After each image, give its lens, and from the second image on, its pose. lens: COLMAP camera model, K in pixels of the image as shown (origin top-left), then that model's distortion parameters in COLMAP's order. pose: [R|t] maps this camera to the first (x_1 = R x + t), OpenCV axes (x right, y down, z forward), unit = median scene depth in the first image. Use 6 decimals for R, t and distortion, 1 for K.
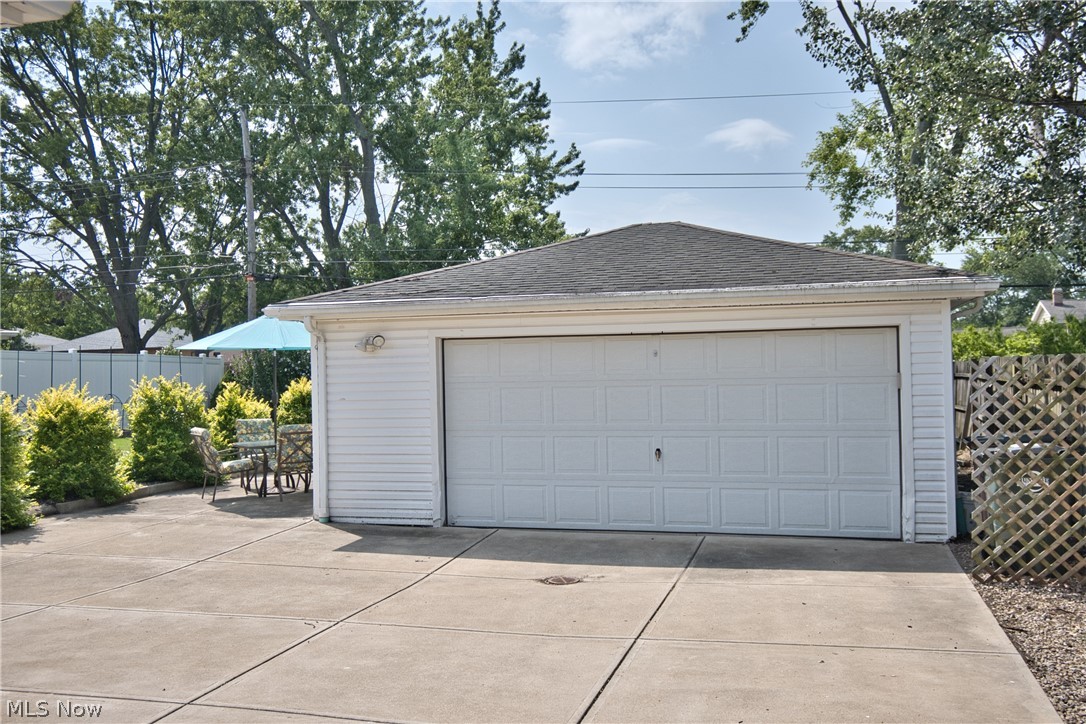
lens RADIAL K [[1006.7, 0, 543.0], [0, 1006.7, 362.0], [0, 0, 1]] dist [-0.018326, 0.096179]
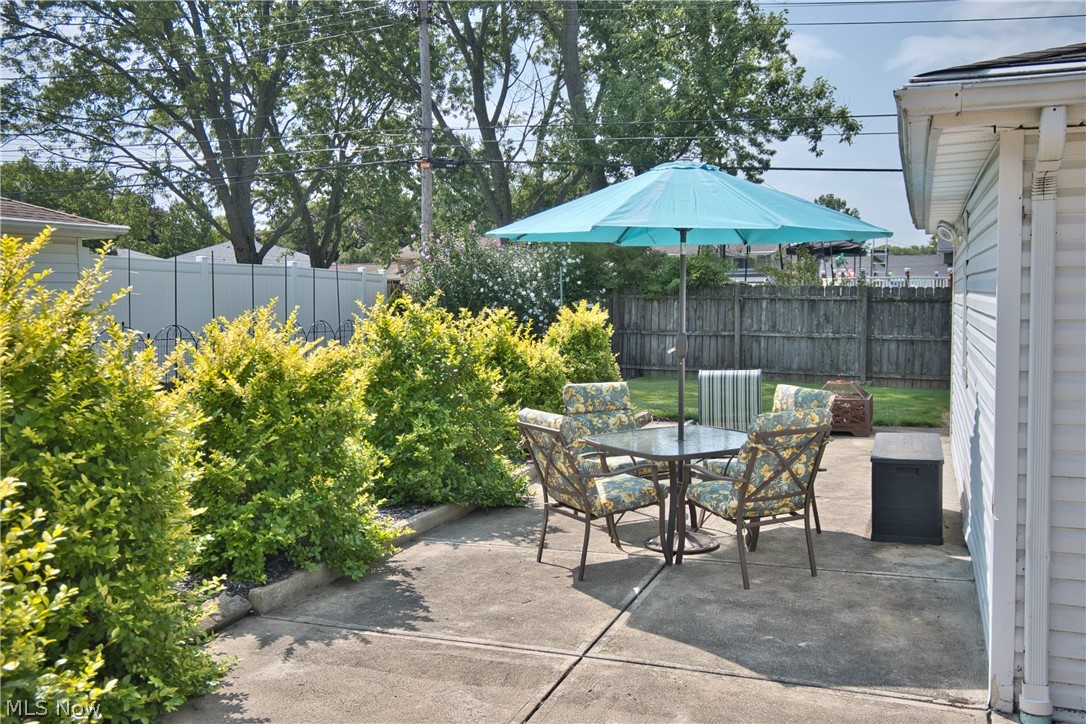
lens RADIAL K [[1006.7, 0, 543.0], [0, 1006.7, 362.0], [0, 0, 1]] dist [-0.018326, 0.096179]
pose [[0.997034, 0.017105, -0.075034, -0.306361], [-0.011549, 0.997201, 0.073873, 0.010328], [0.076088, -0.072788, 0.994441, 0.552202]]
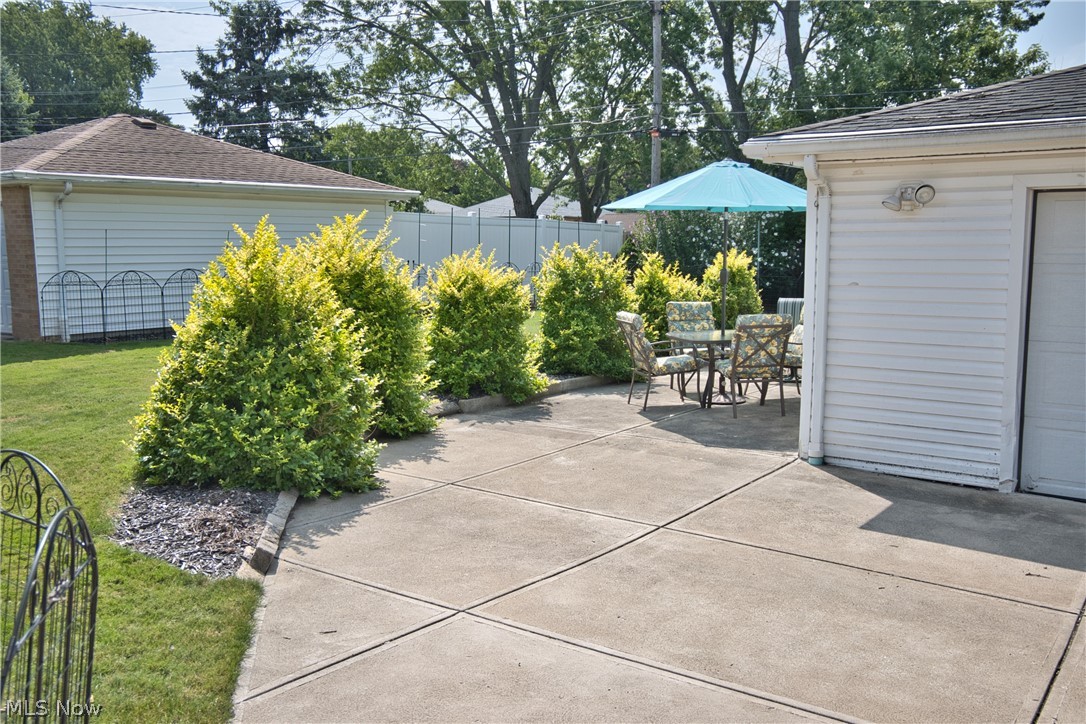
lens RADIAL K [[1006.7, 0, 543.0], [0, 1006.7, 362.0], [0, 0, 1]] dist [-0.018326, 0.096179]
pose [[0.935515, 0.062395, -0.347732, -0.133955], [-0.018167, 0.991474, 0.129028, 0.005432], [0.352818, -0.114391, 0.928673, 0.263662]]
